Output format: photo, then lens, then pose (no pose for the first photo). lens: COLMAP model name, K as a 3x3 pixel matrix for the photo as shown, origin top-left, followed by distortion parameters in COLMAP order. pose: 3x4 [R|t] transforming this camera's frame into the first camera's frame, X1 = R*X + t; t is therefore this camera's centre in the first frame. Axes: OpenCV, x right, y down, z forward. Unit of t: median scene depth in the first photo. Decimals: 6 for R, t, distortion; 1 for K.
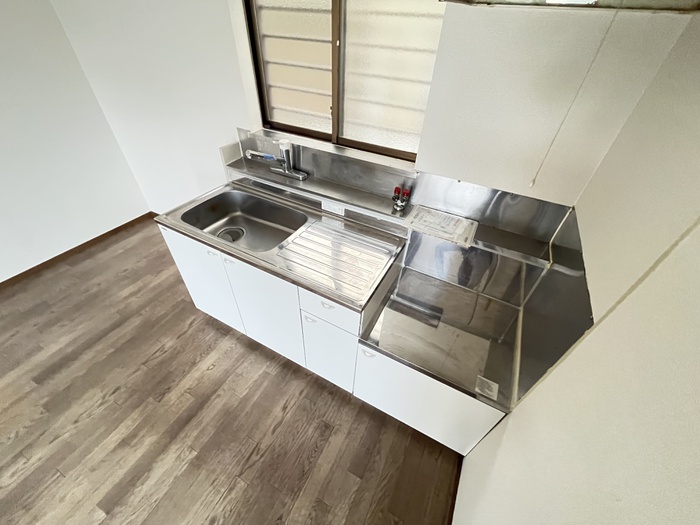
lens RADIAL K [[284.1, 0, 349.3], [0, 284.1, 261.6], [0, 0, 1]] dist [-0.002082, -0.000153]
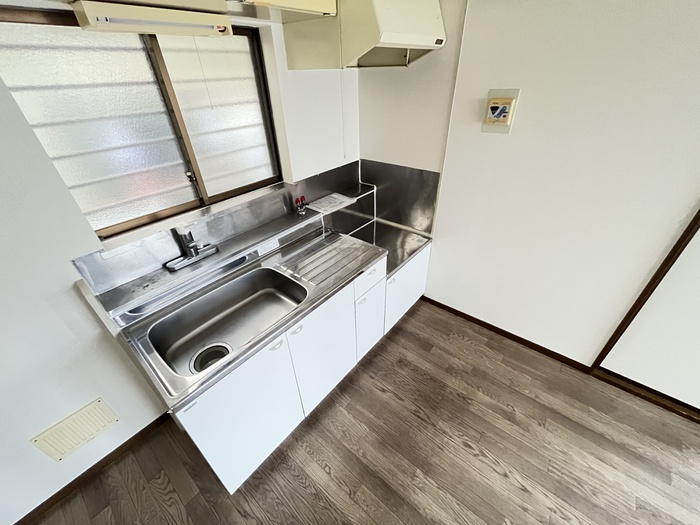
lens RADIAL K [[284.1, 0, 349.3], [0, 284.1, 261.6], [0, 0, 1]] dist [-0.002082, -0.000153]
pose [[0.210186, -0.575379, 0.790418, -0.873203], [0.670812, 0.673019, 0.311539, -0.284280], [-0.711219, 0.464740, 0.527431, 0.259806]]
